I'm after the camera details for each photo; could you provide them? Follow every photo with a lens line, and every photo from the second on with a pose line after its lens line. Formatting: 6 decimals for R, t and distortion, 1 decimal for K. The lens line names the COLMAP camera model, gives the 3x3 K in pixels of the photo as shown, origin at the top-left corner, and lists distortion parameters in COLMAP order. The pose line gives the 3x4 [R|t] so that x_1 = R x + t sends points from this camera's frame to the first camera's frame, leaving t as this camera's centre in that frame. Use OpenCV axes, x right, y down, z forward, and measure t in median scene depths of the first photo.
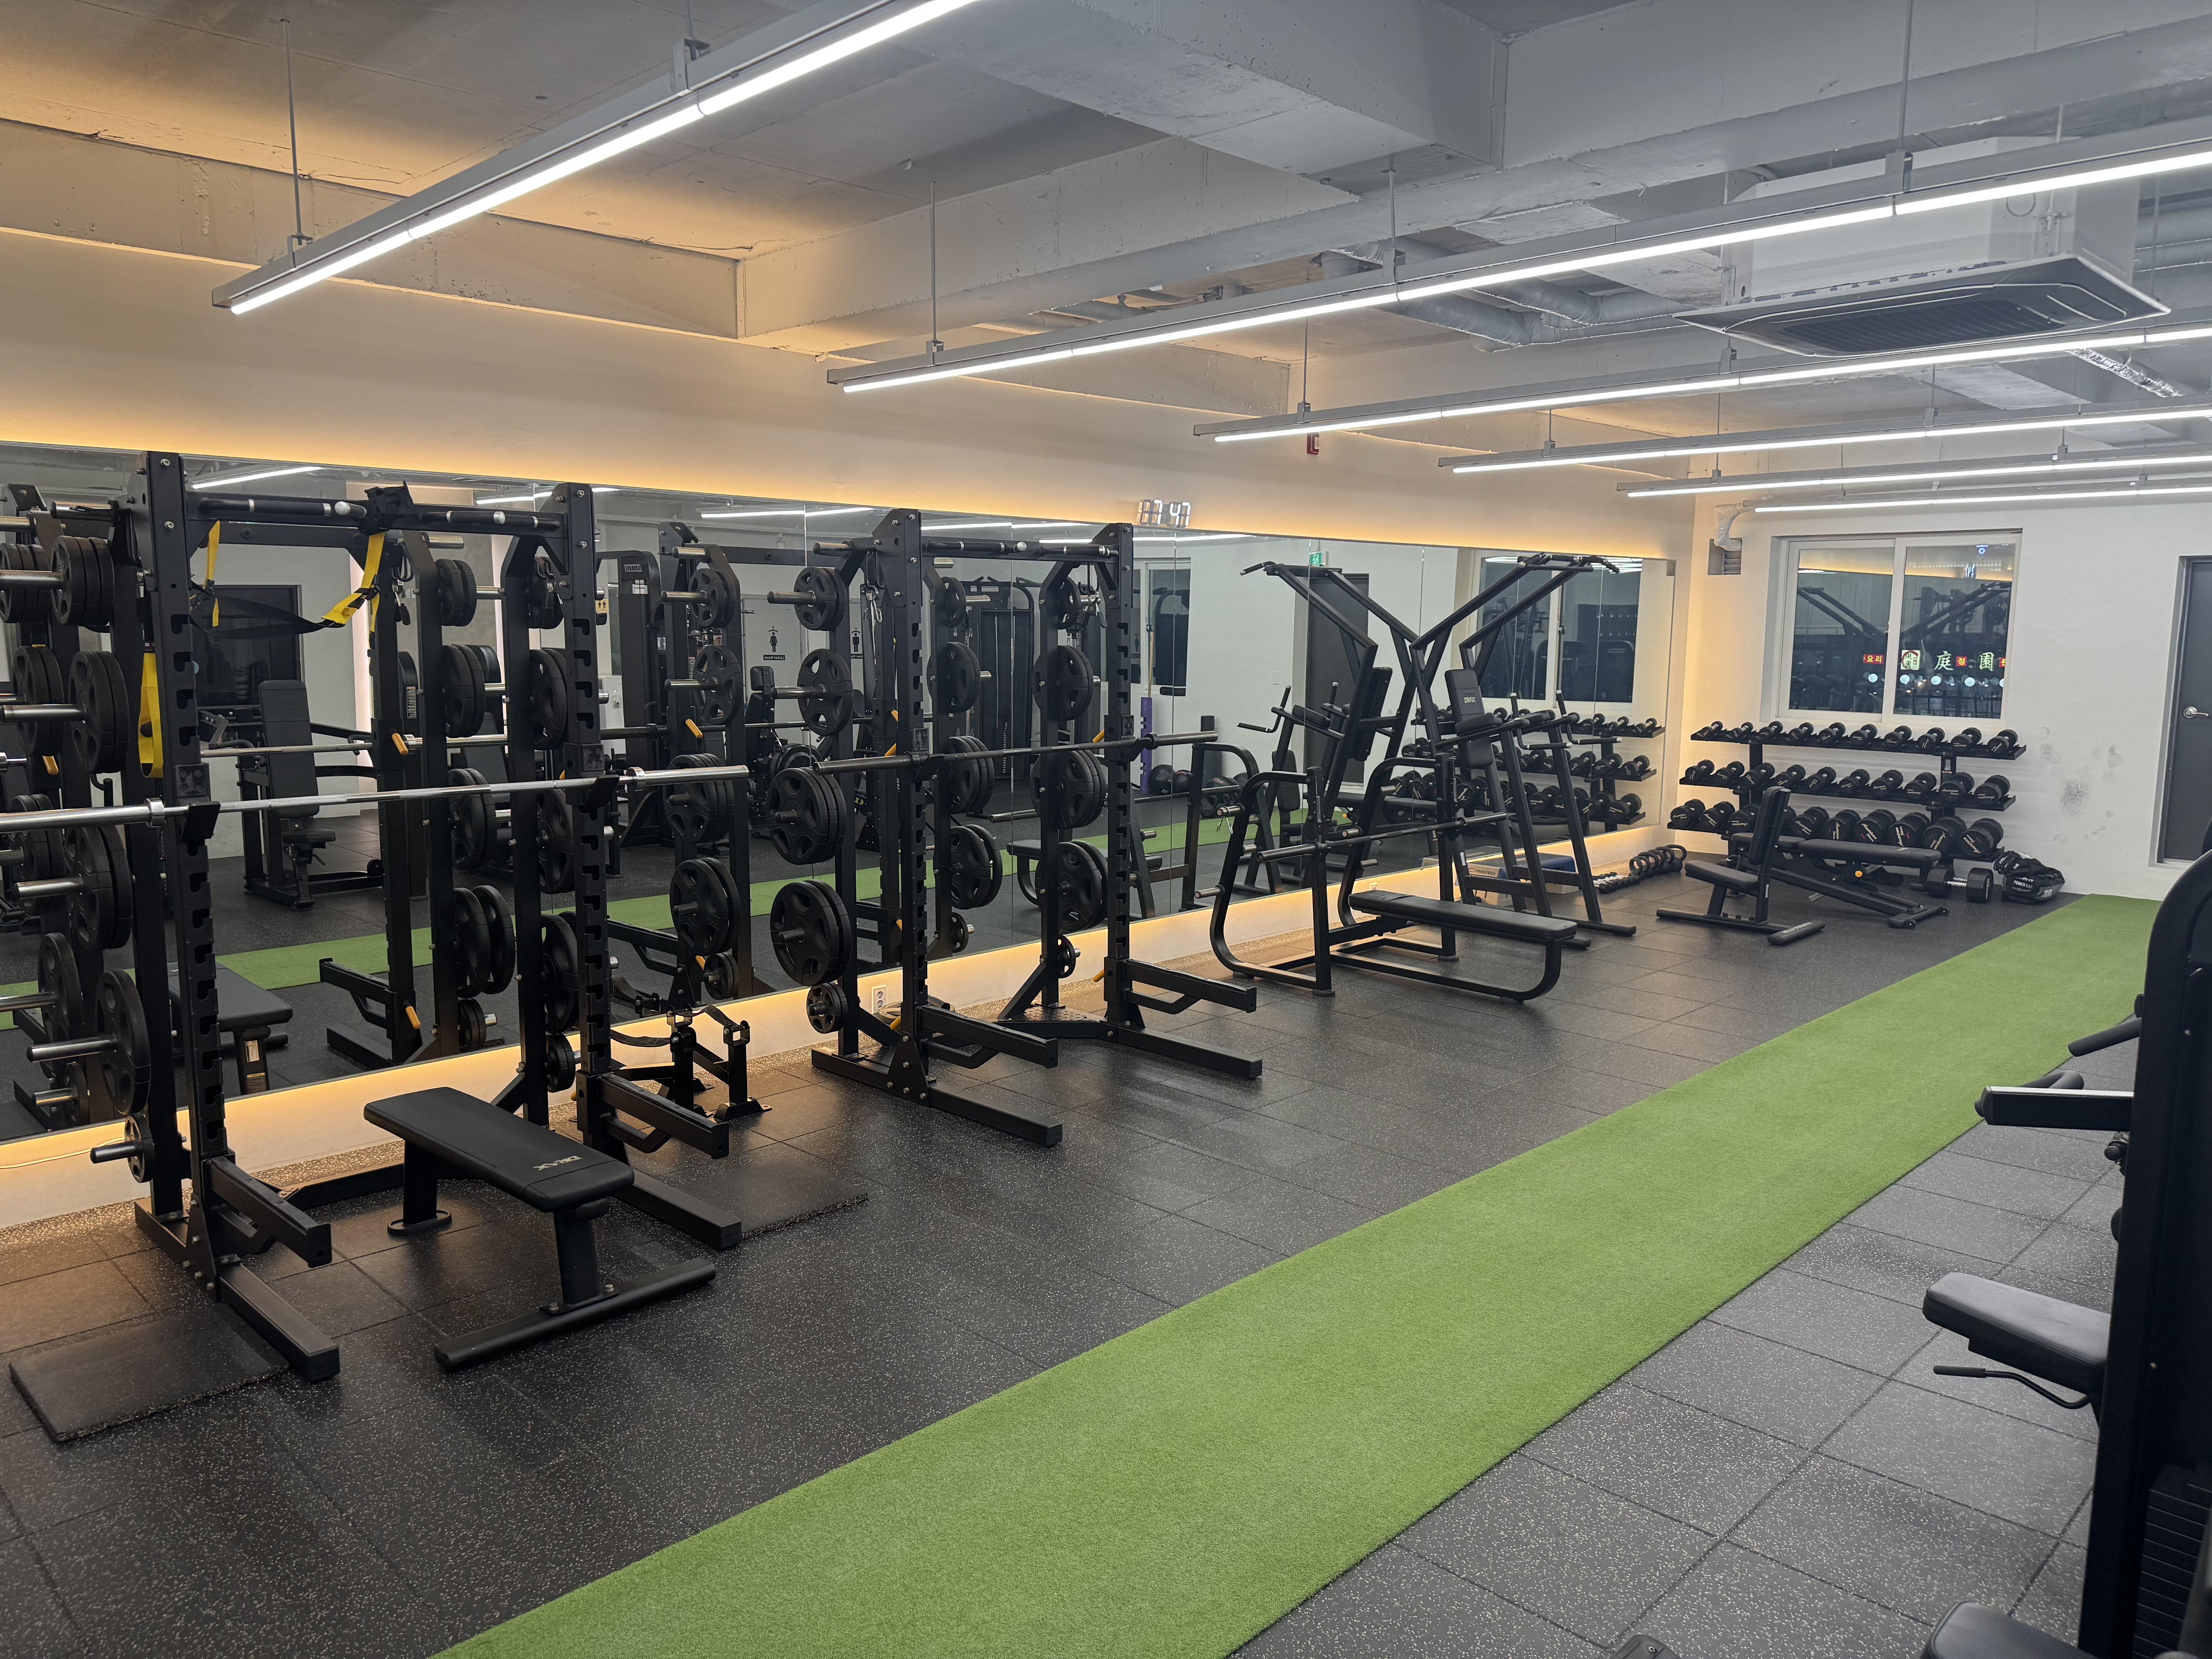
lens RADIAL K [[1525.6, 0, 1116.5], [0, 1525.6, 830.0], [0, 0, 1]] dist [0.070779, -0.070177]
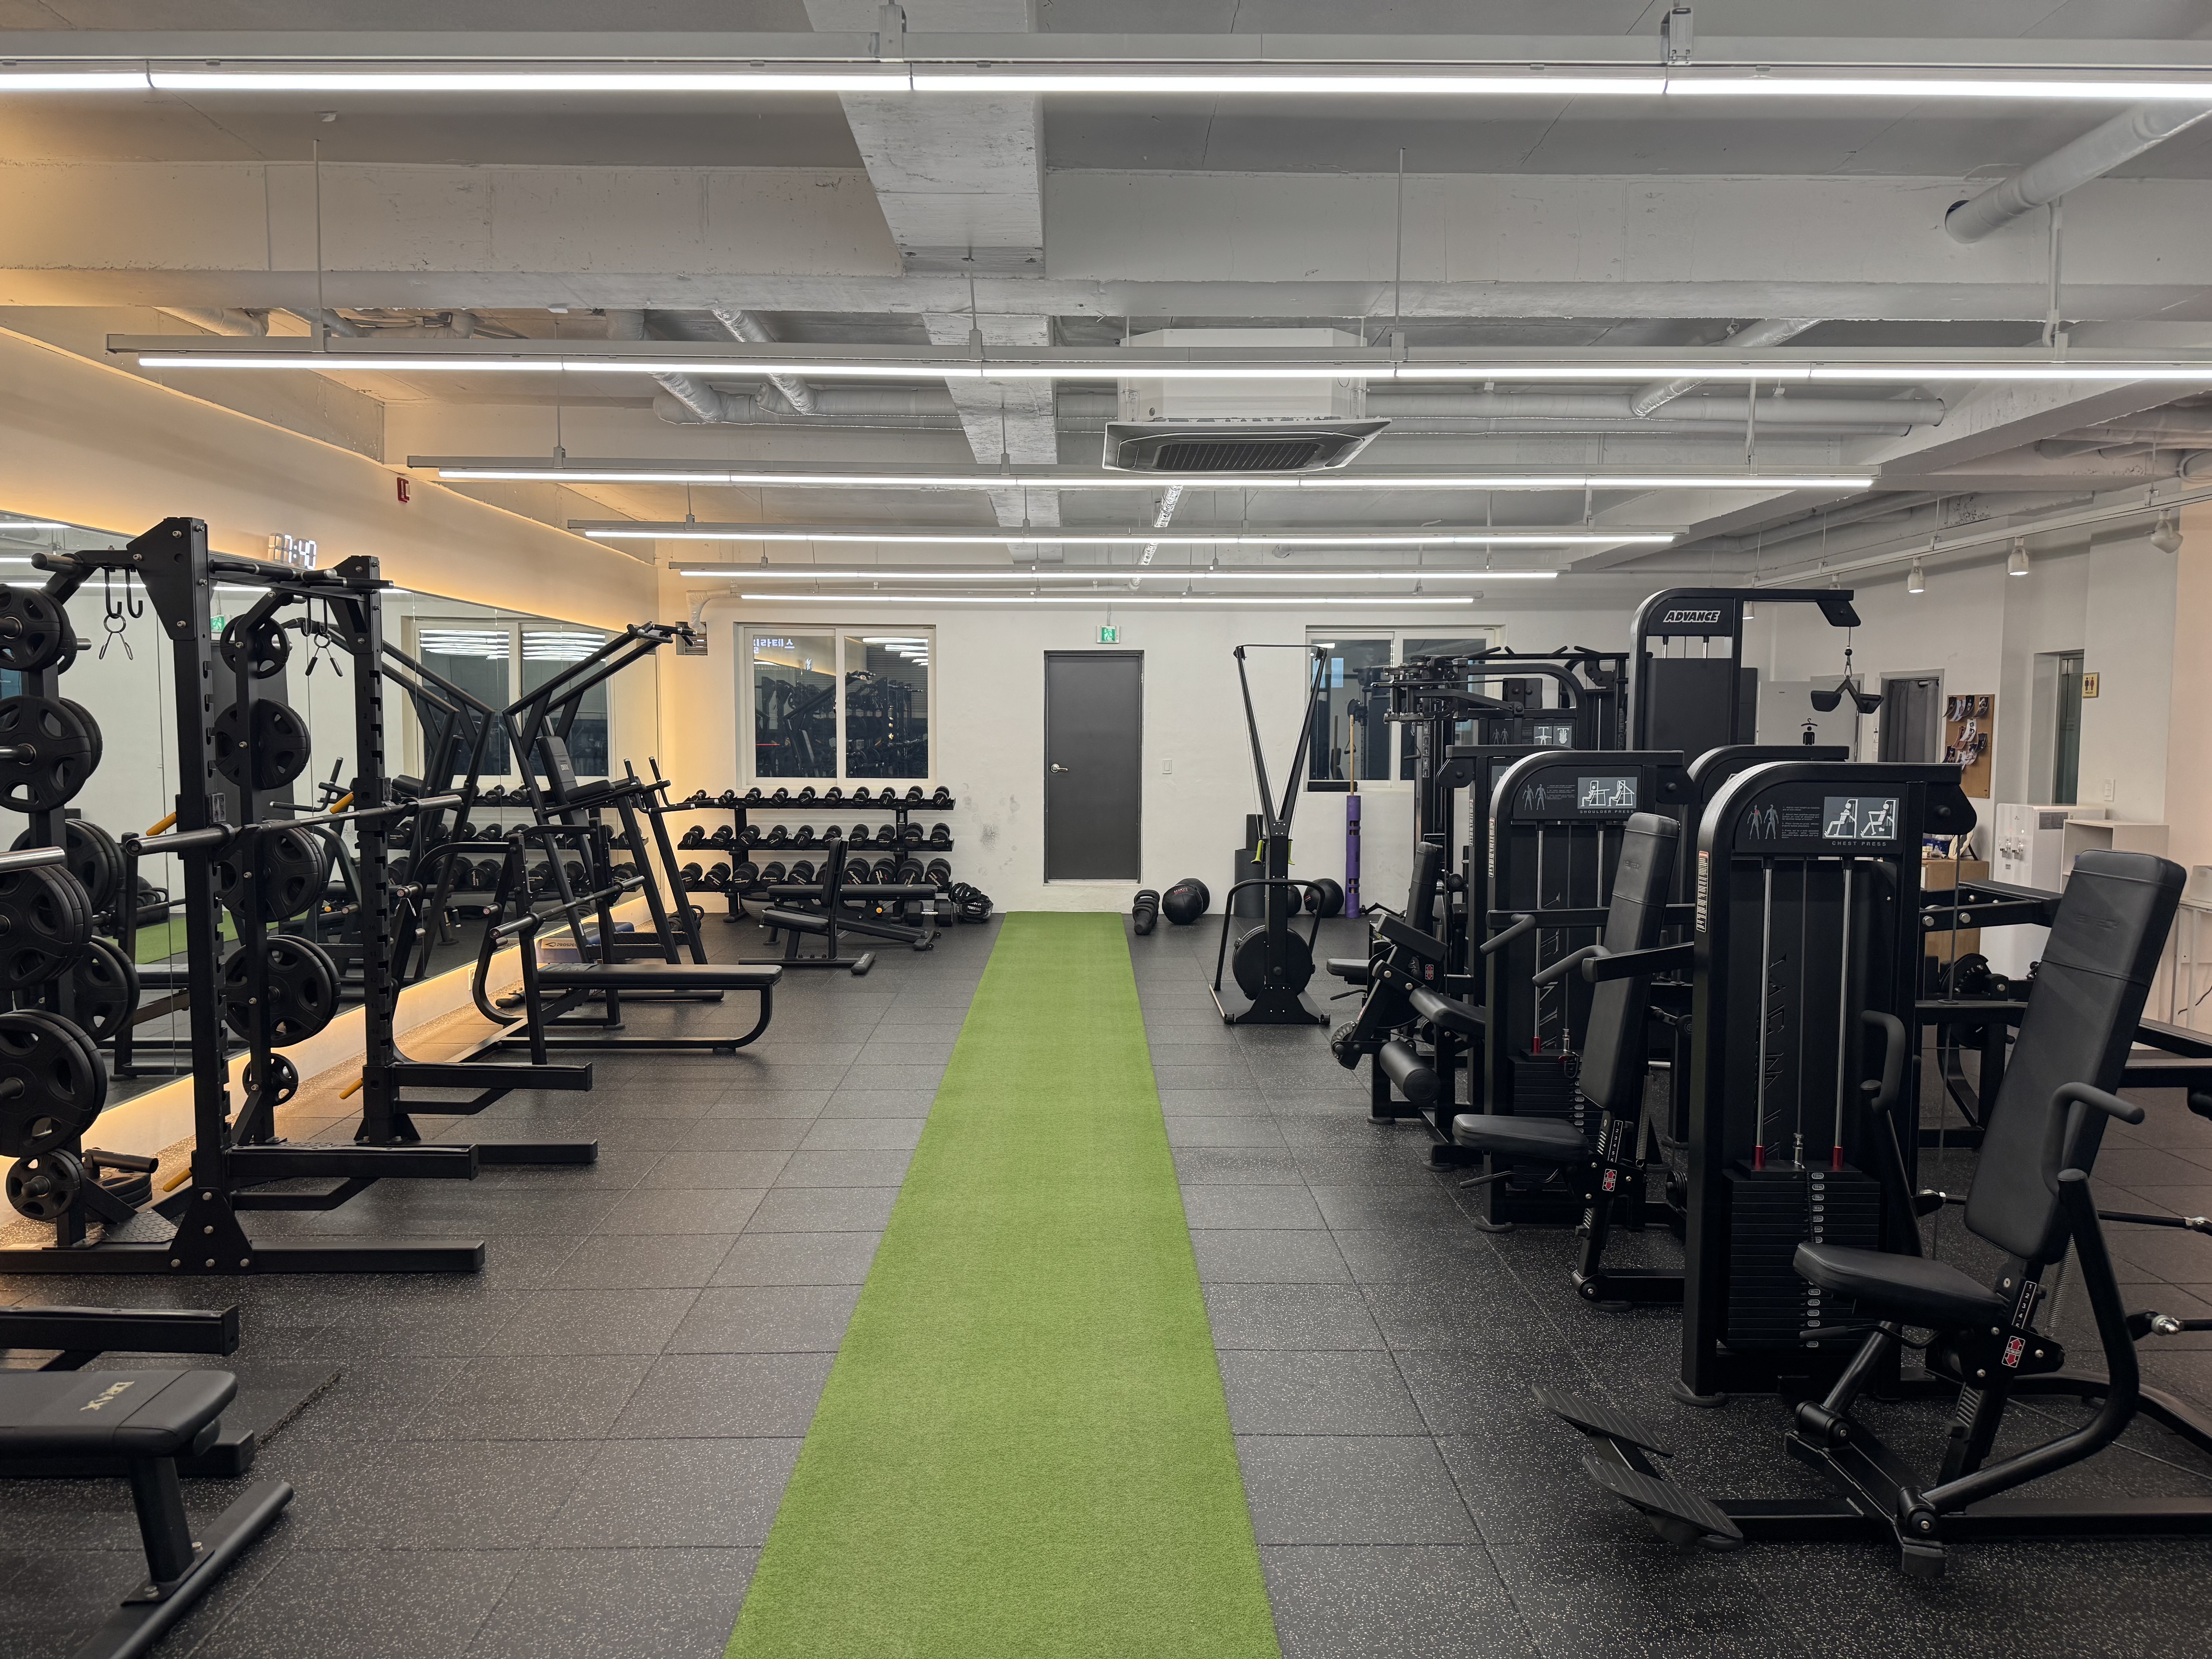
lens RADIAL K [[1525.6, 0, 1090.7], [0, 1525.6, 848.0], [0, 0, 1]] dist [0.070779, -0.070177]
pose [[0.698583, -0.061917, 0.712845, -0.214971], [0.097306, 0.995215, -0.008915, 0.006625], [-0.708881, 0.075592, 0.701265, 0.066810]]
